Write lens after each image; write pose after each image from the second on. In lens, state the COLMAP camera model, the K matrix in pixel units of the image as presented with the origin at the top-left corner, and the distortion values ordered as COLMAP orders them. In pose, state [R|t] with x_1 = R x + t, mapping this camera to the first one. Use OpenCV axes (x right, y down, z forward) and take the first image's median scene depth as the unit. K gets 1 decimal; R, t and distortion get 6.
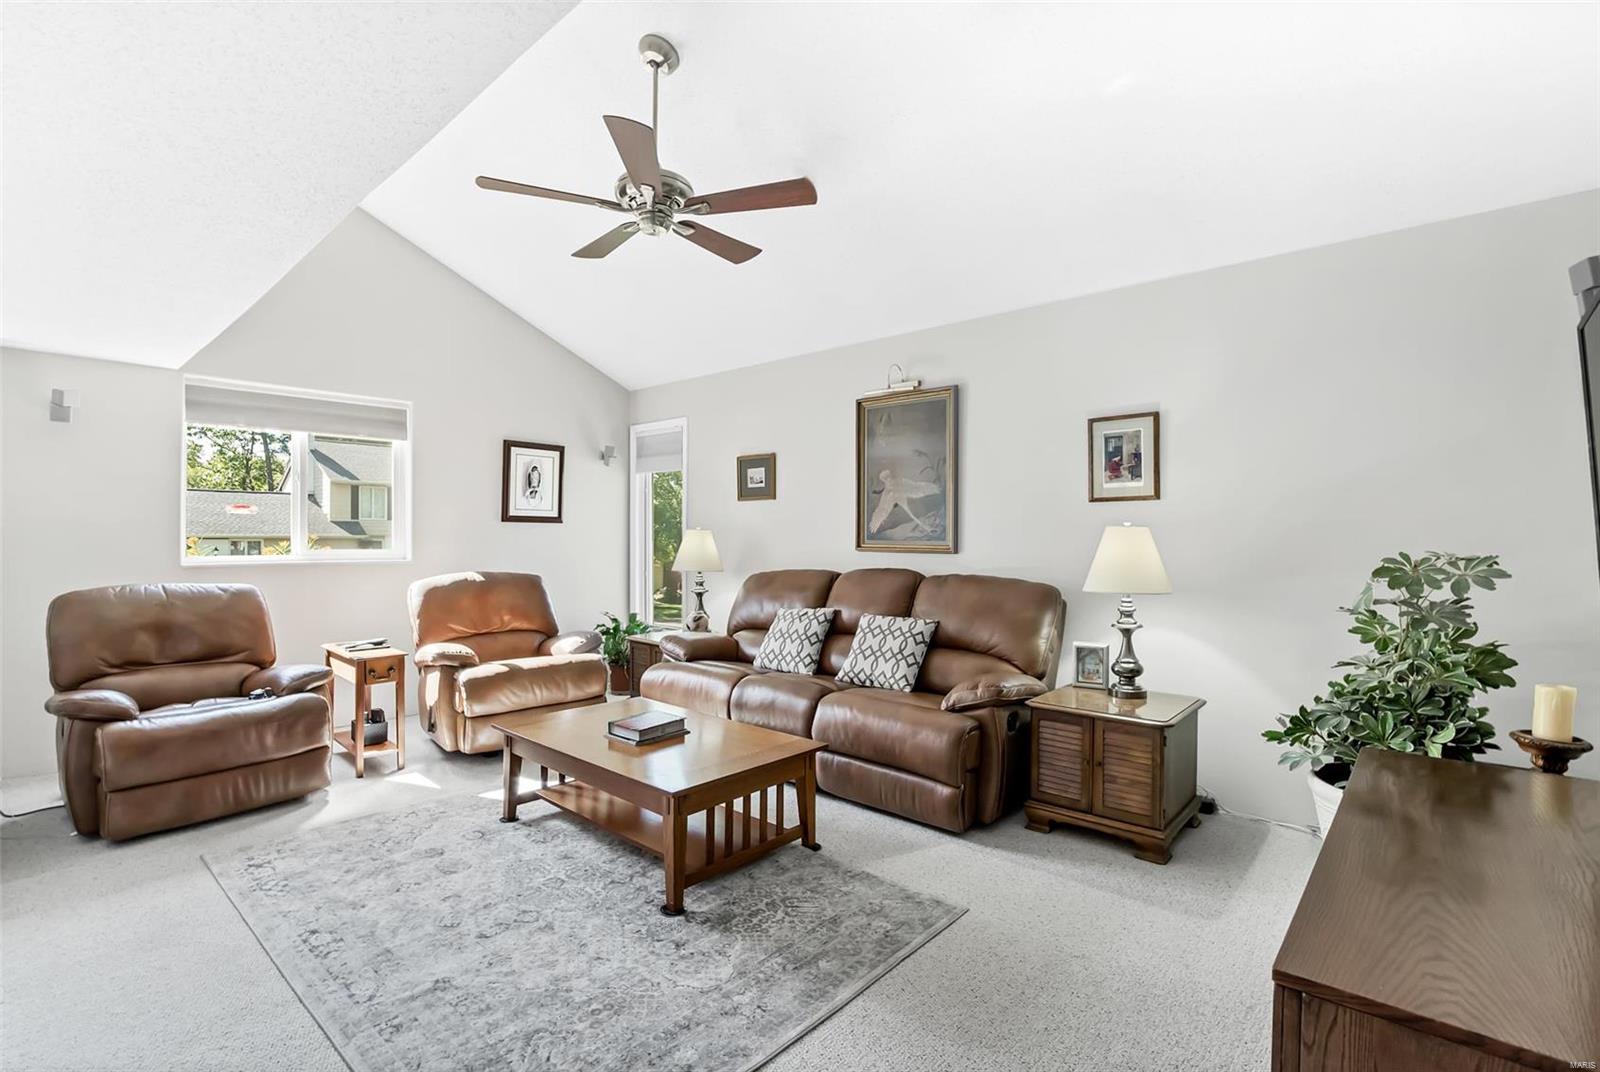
lens RADIAL K [[728.5, 0, 796.2], [0, 728.5, 538.9], [0, 0, 1]] dist [-0.038559, 0.008511]
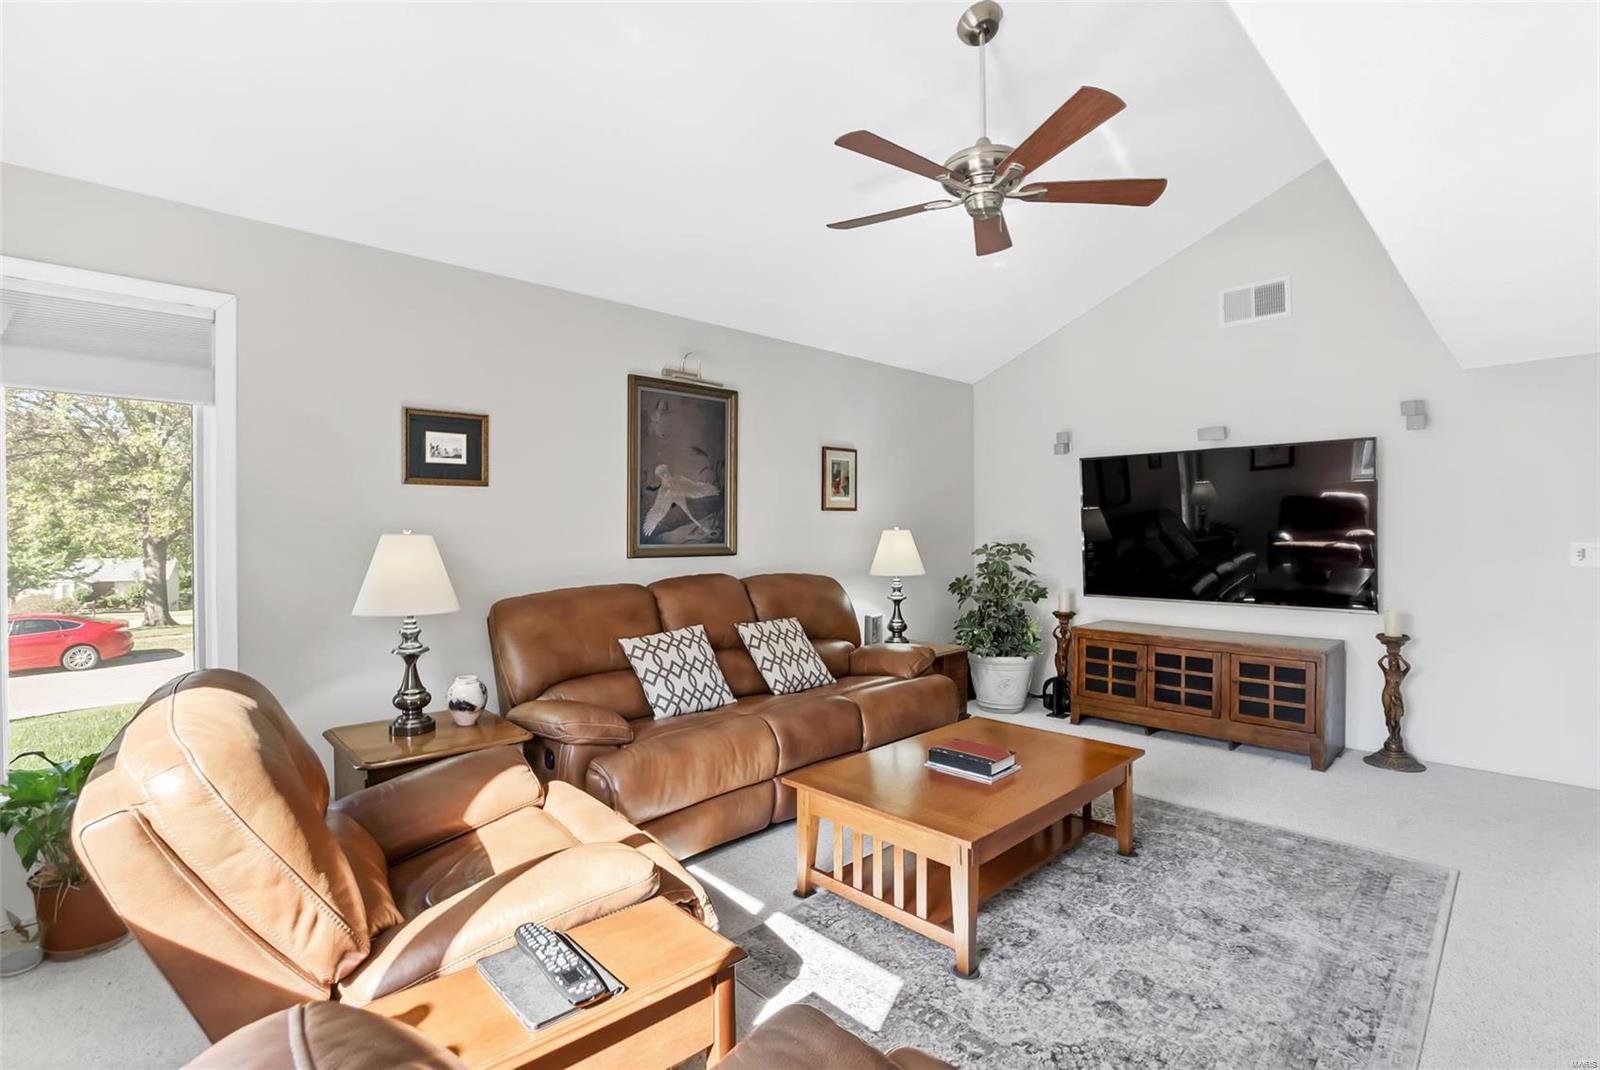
lens RADIAL K [[750.5, 0, 791.0], [0, 750.5, 542.1], [0, 0, 1]] dist [-0.043126, -0.010066]
pose [[0.090888, 0.002801, 0.995857, -0.791151], [0.031630, 0.999483, -0.005698, 0.008538], [-0.995359, 0.032017, 0.090753, 0.808436]]
